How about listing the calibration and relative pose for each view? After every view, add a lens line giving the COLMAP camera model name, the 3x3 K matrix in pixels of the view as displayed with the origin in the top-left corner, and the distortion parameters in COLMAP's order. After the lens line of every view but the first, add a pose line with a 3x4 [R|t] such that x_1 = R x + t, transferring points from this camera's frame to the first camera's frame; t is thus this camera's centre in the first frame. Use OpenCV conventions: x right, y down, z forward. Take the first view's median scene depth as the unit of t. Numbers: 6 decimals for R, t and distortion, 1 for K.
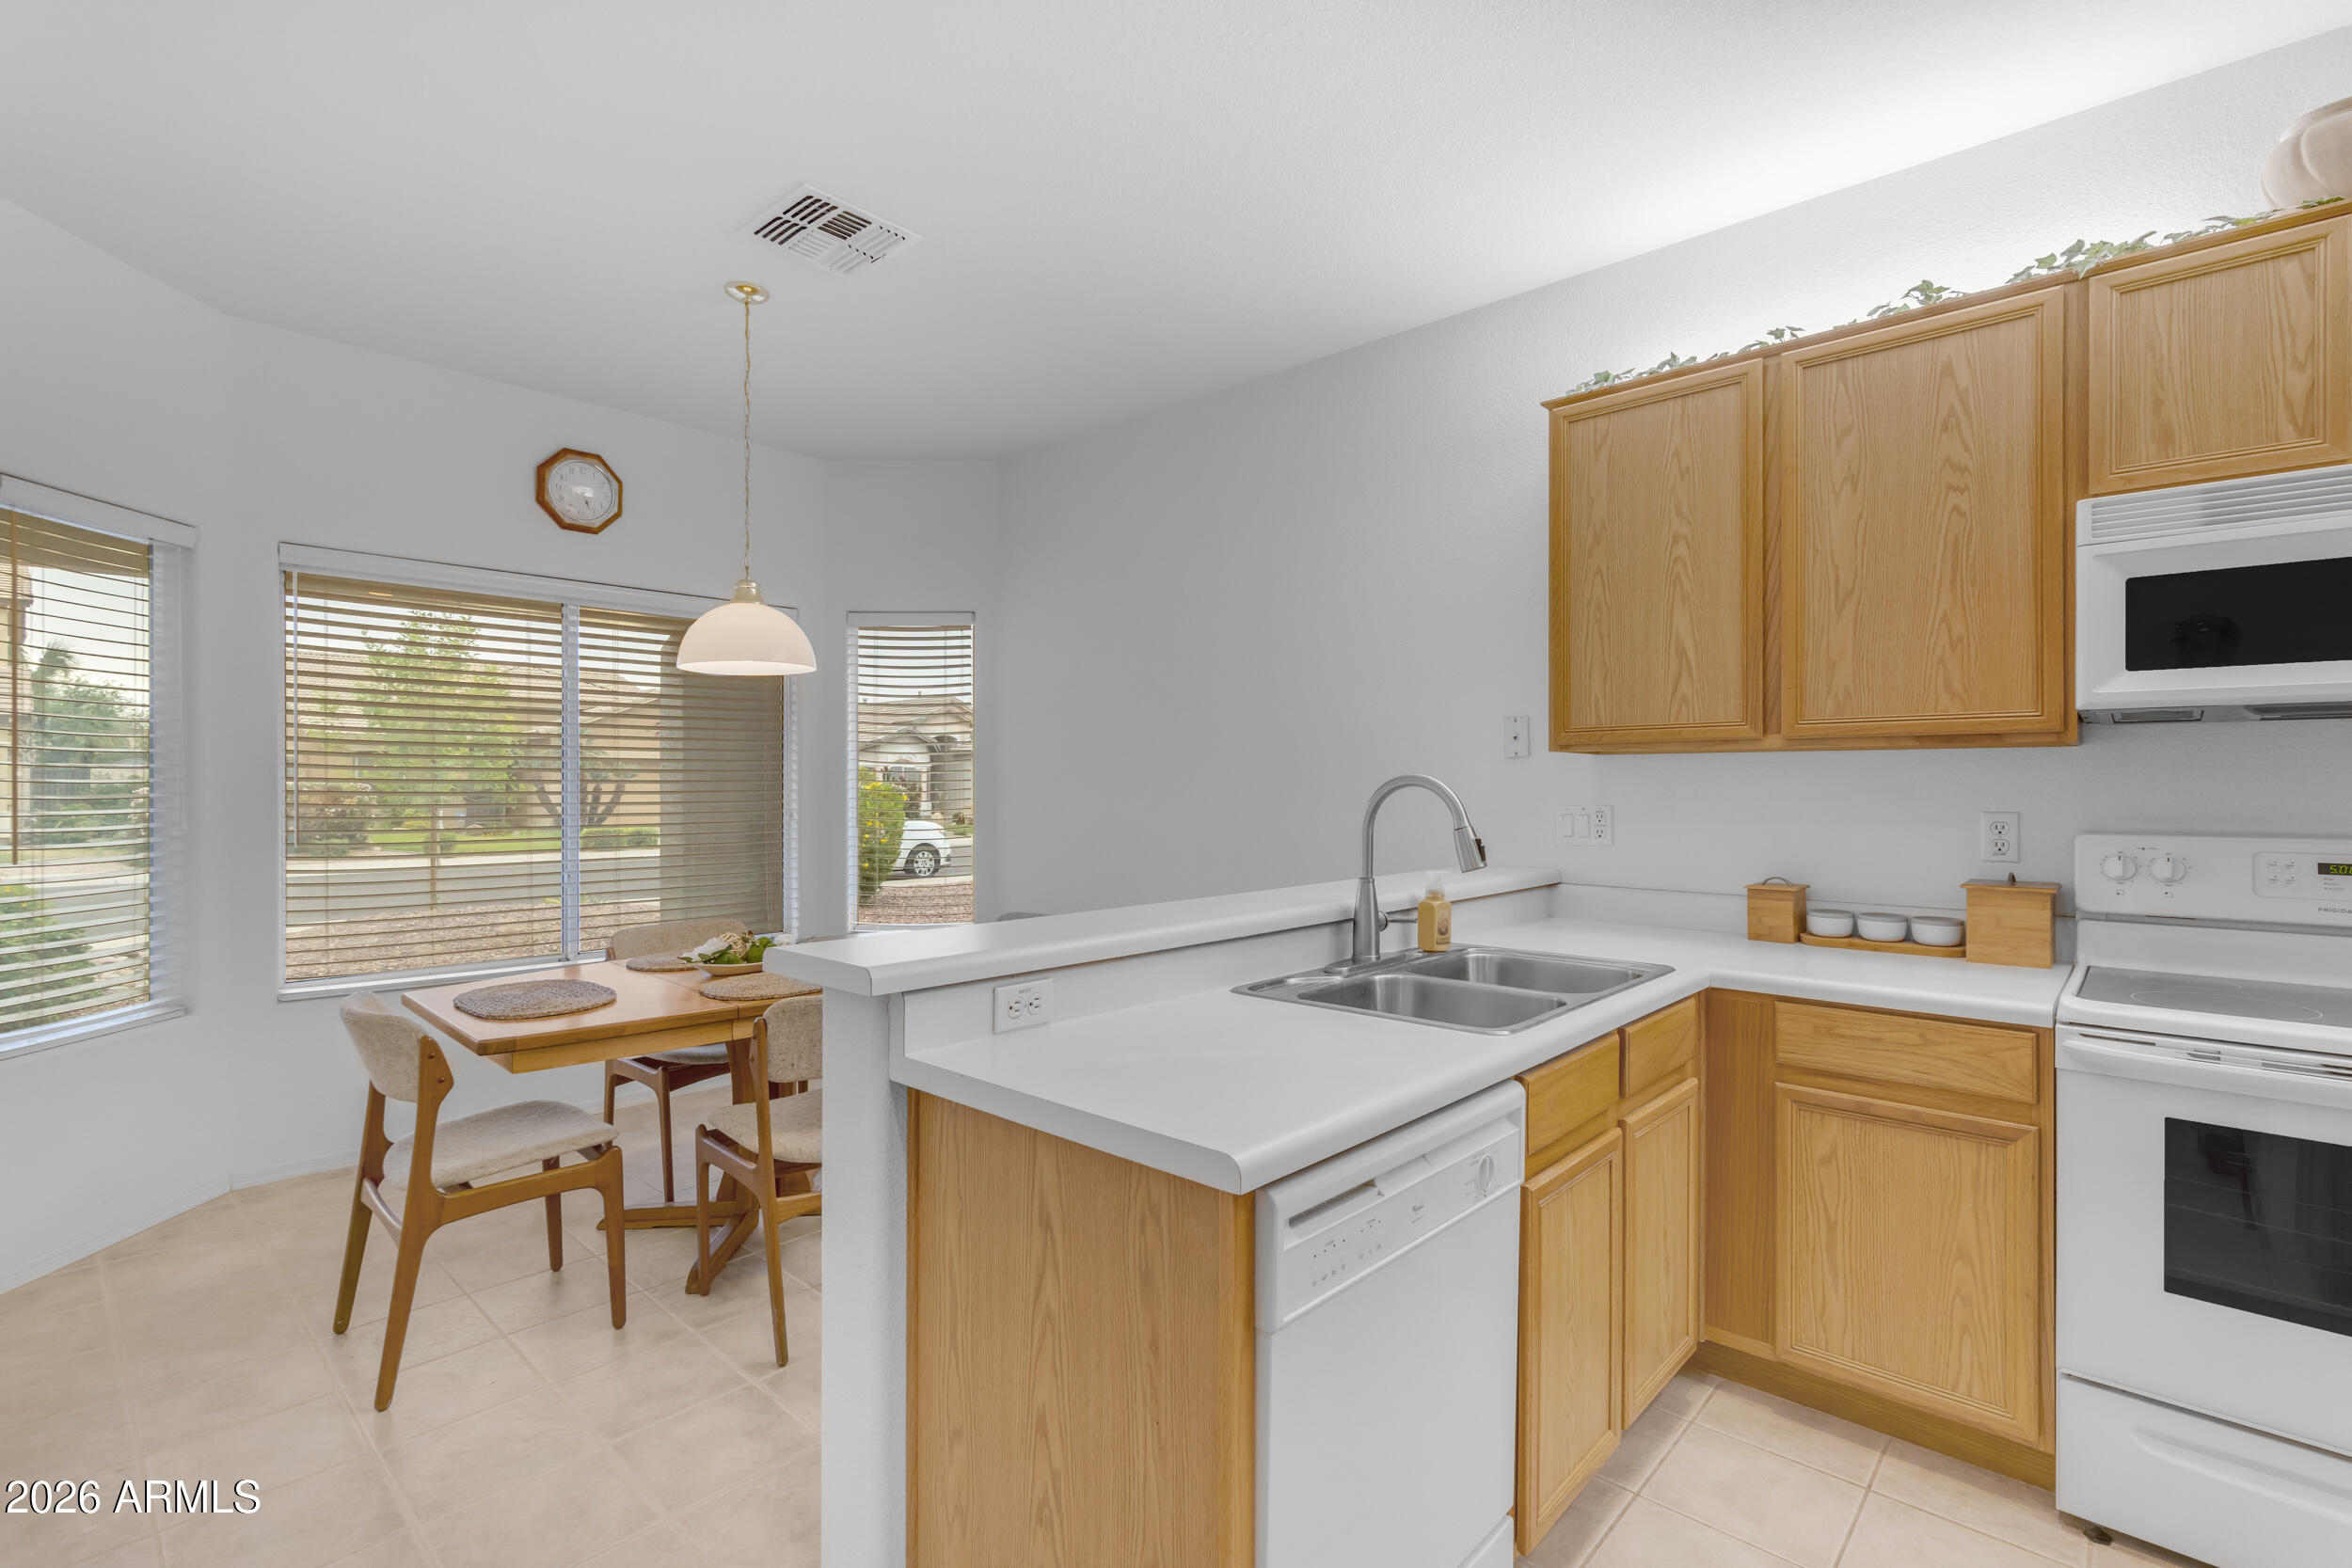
lens RADIAL K [[1076.9, 0, 1172.1], [0, 1076.9, 781.1], [0, 0, 1]] dist [0.002016, 0.000038]
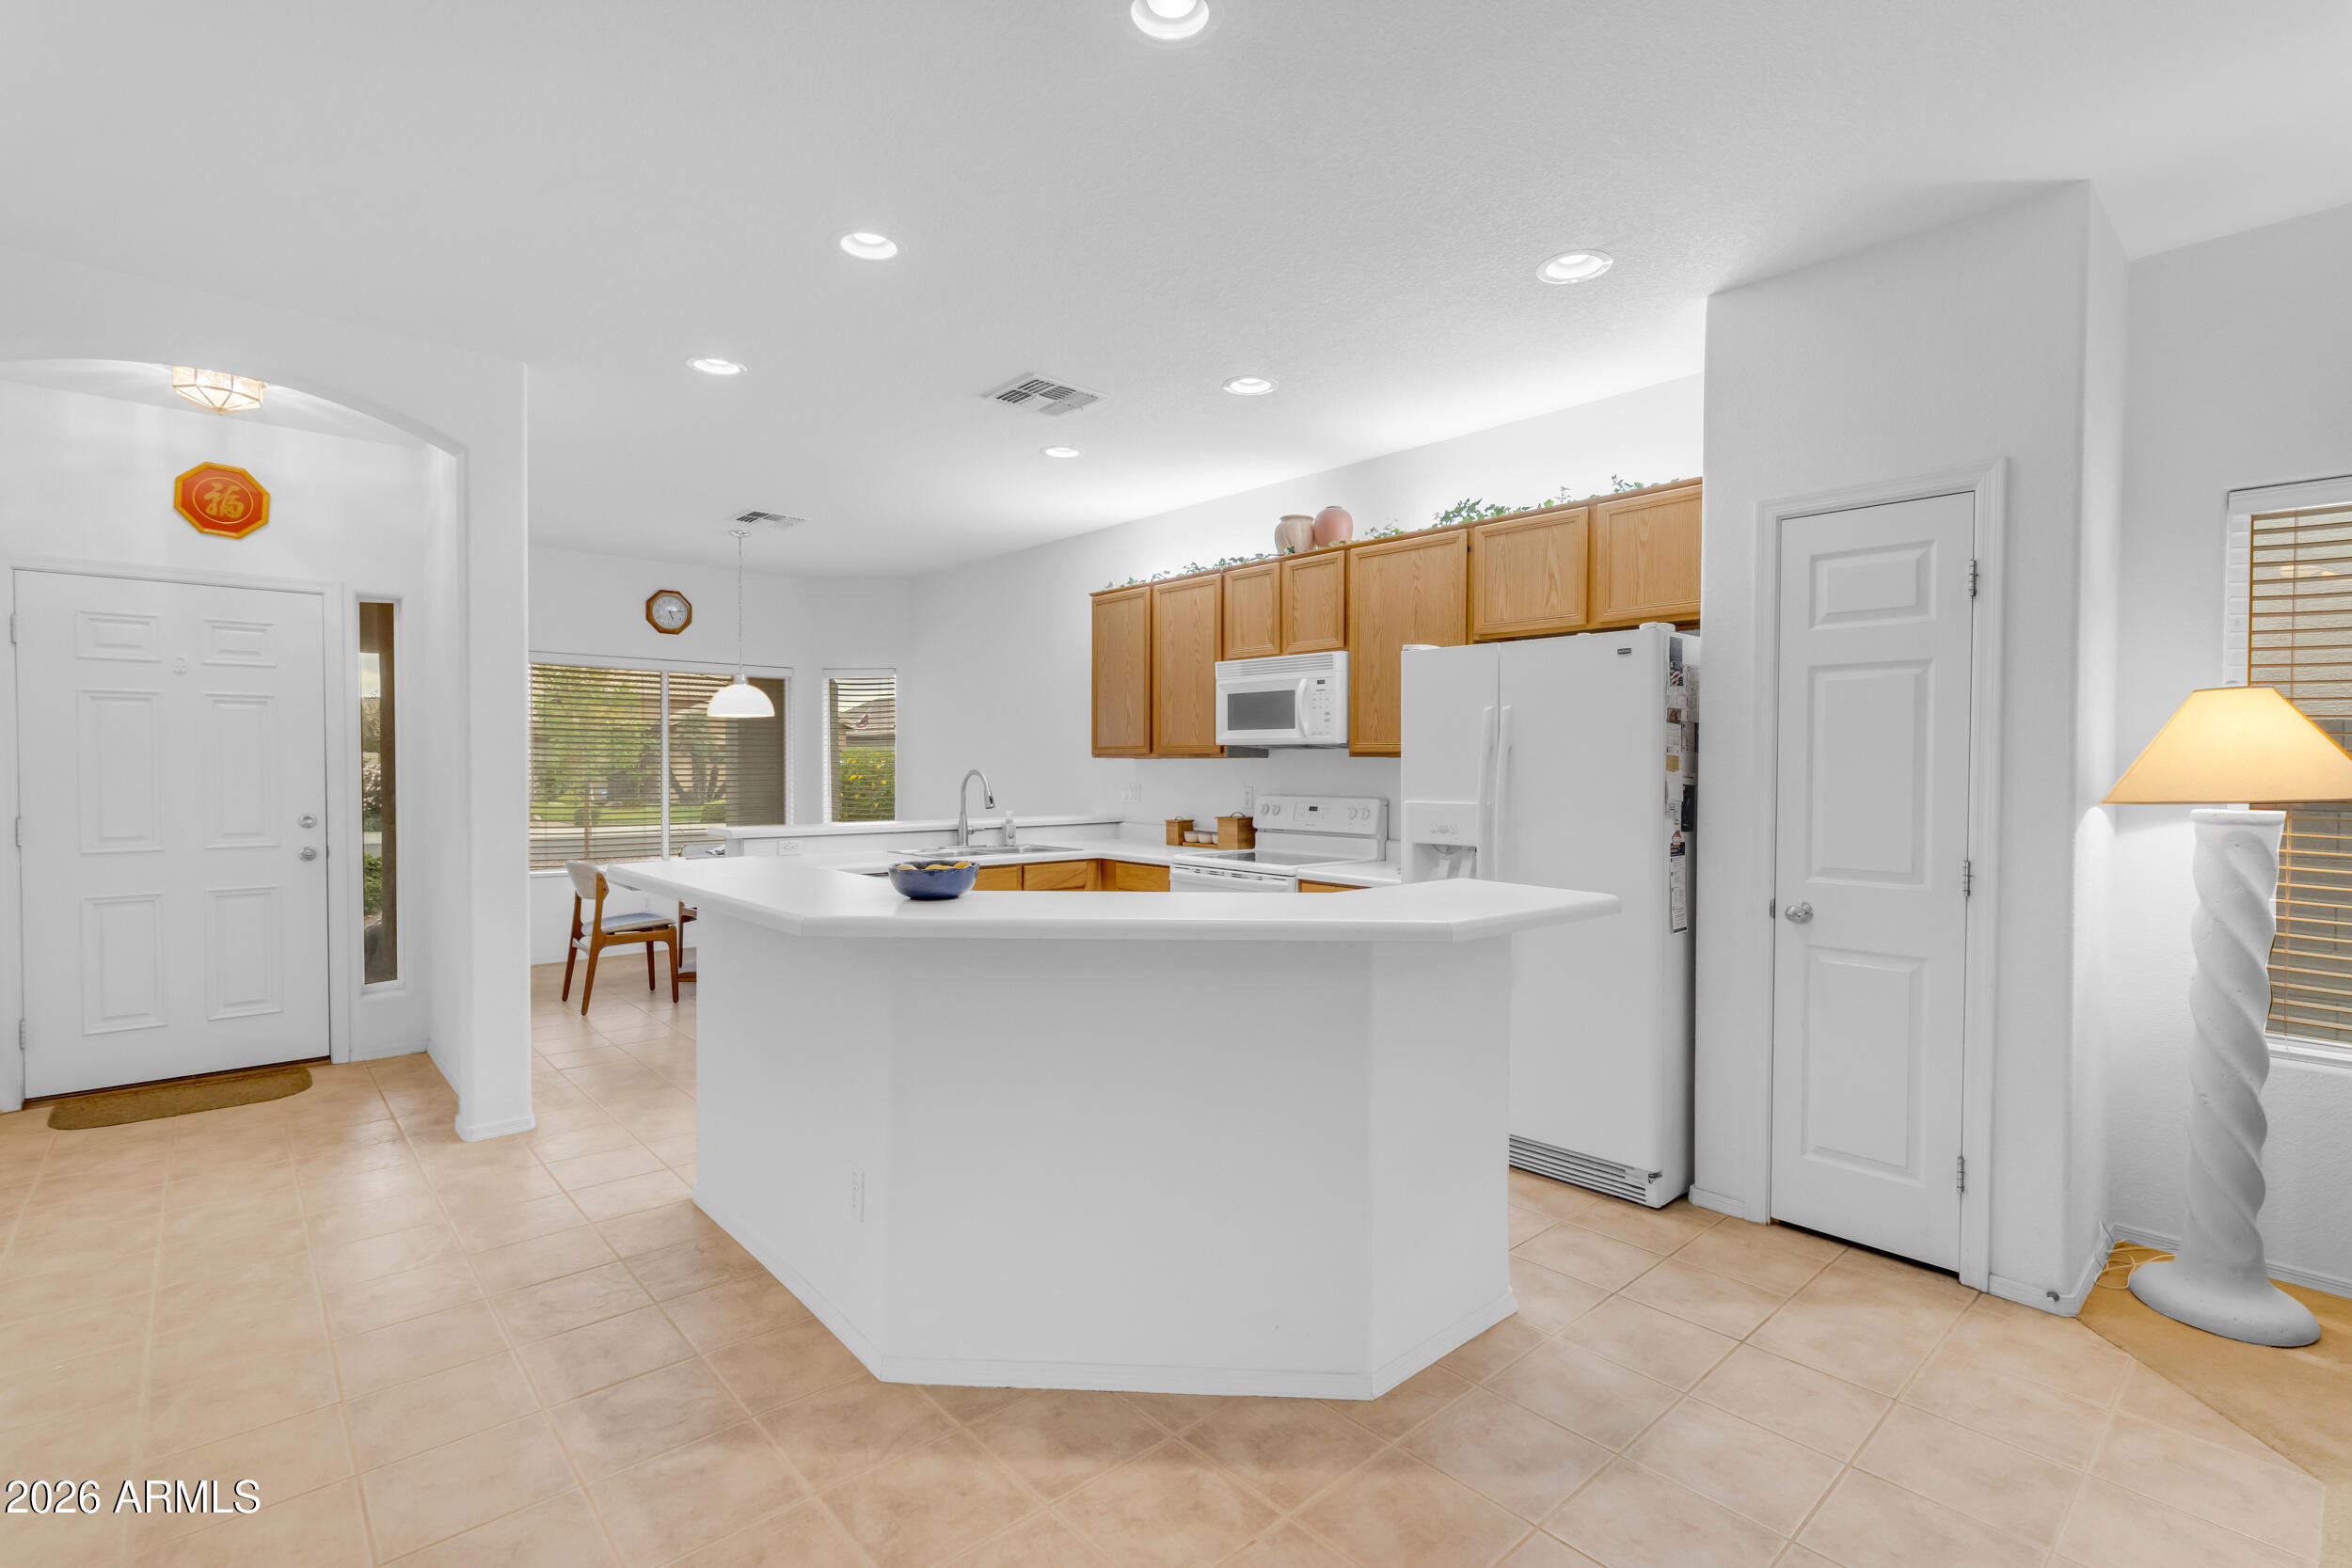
lens RADIAL K [[1063.5, 0, 1168.6], [0, 1063.5, 782.4], [0, 0, 1]] dist [-0.004859, -0.000327]
pose [[0.995537, 0.004397, -0.094265, 0.798924], [-0.002797, 0.999850, 0.017104, -0.017668], [0.094326, -0.016764, 0.995400, -1.235735]]
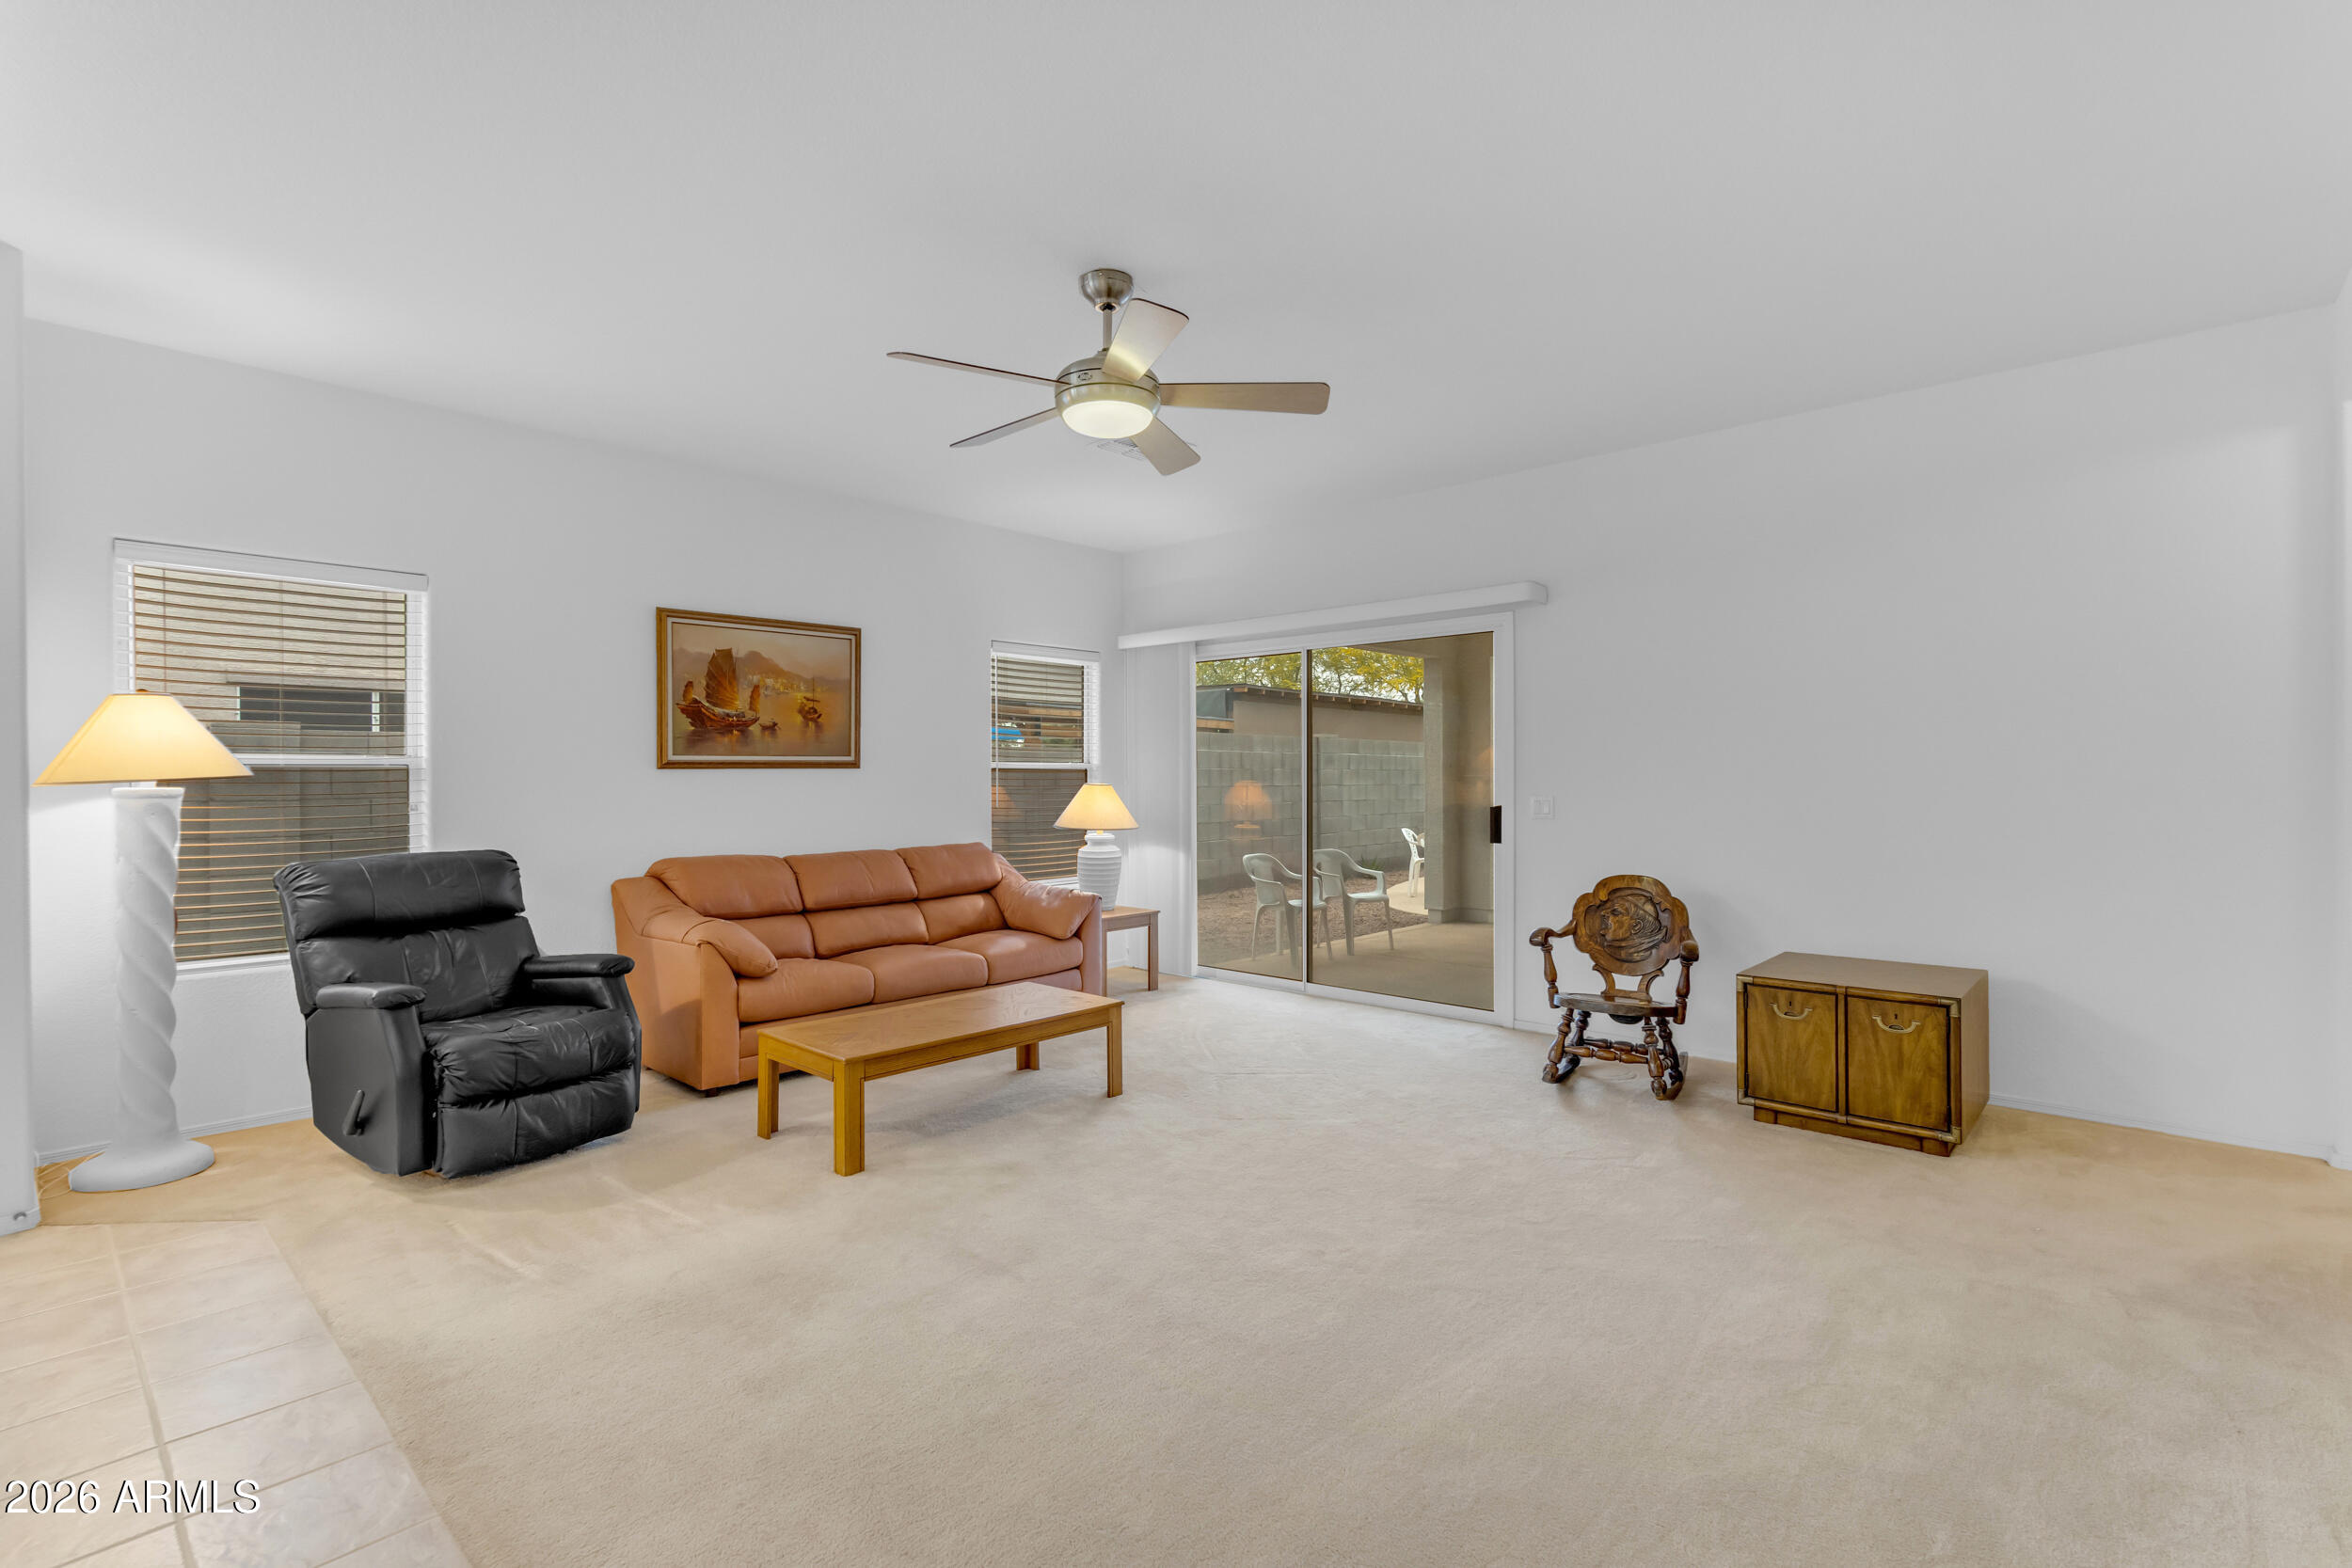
lens RADIAL K [[1076.9, 0, 1172.1], [0, 1076.9, 781.1], [0, 0, 1]] dist [0.002016, 0.000038]
pose [[-0.019692, -0.007478, 0.999778, 0.347109], [0.003798, 0.999964, 0.007554, 0.009226], [-0.999799, 0.003946, -0.019662, -1.394618]]
